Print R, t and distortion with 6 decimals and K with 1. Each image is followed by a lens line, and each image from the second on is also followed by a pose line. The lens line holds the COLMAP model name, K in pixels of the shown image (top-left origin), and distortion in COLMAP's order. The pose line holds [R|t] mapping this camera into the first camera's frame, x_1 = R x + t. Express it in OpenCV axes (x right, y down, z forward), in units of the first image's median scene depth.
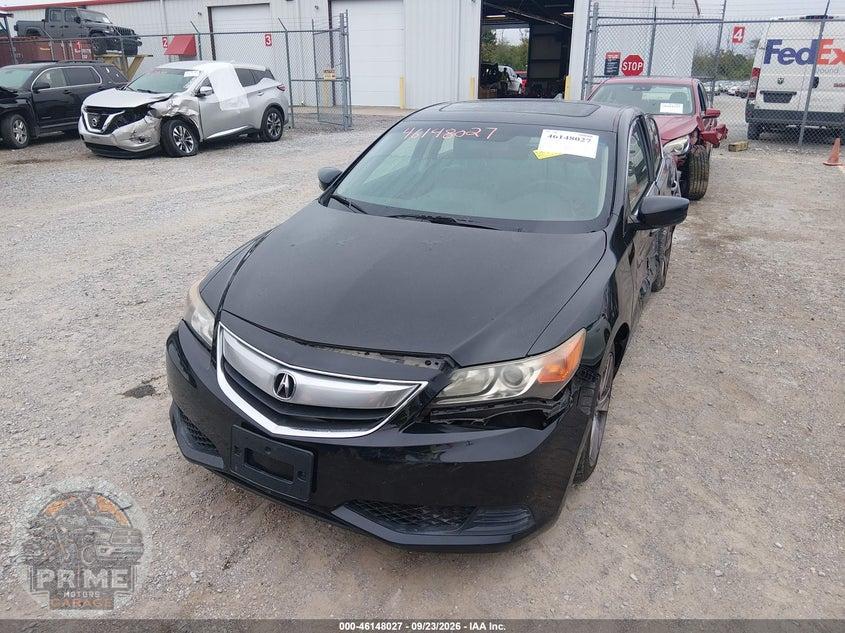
lens RADIAL K [[648.9, 0, 419.9], [0, 648.9, 313.5], [0, 0, 1]] dist [0.024487, -0.057733]
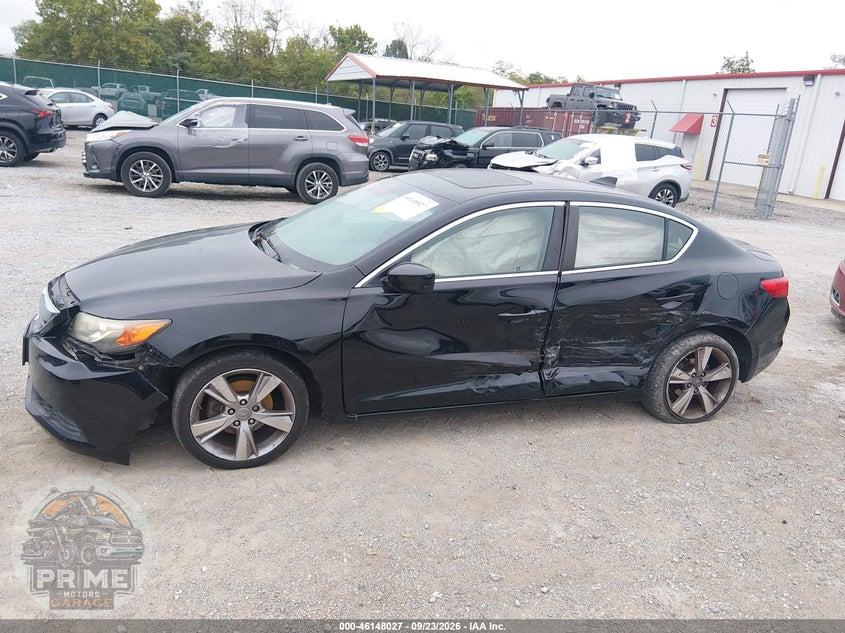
lens RADIAL K [[642.9, 0, 422.5], [0, 642.9, 316.5], [0, 0, 1]] dist [0.091965, -0.161803]
pose [[0.701469, 0.258209, -0.664282, 0.265169], [-0.325332, 0.945298, 0.023896, -0.032183], [0.634114, 0.199349, 0.747100, 0.067768]]
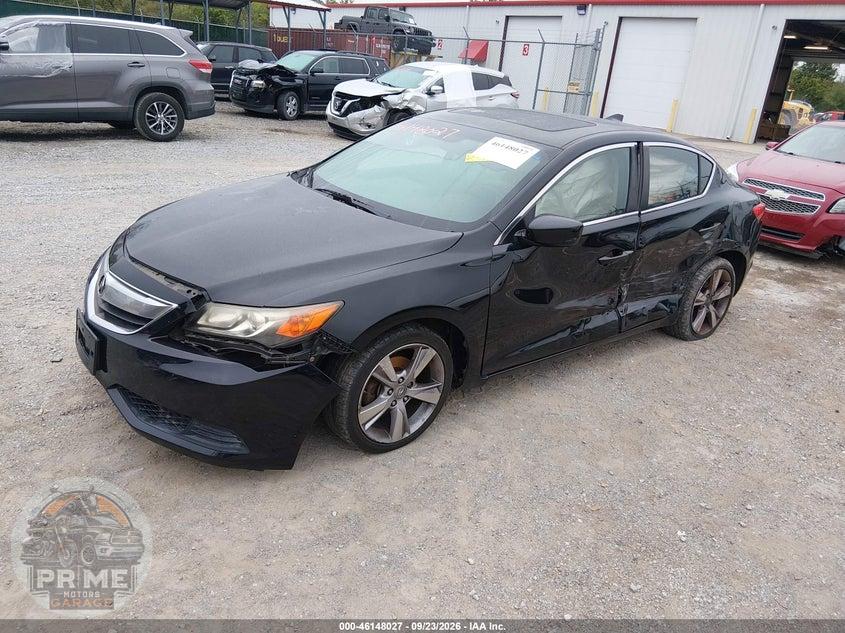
lens RADIAL K [[637.3, 0, 422.5], [0, 637.3, 316.5], [0, 0, 1]] dist [0.100980, -0.169136]
pose [[0.898568, 0.233827, -0.371350, 0.145170], [-0.238108, 0.970608, 0.035002, -0.004172], [0.368620, 0.056970, 0.927833, 0.007991]]
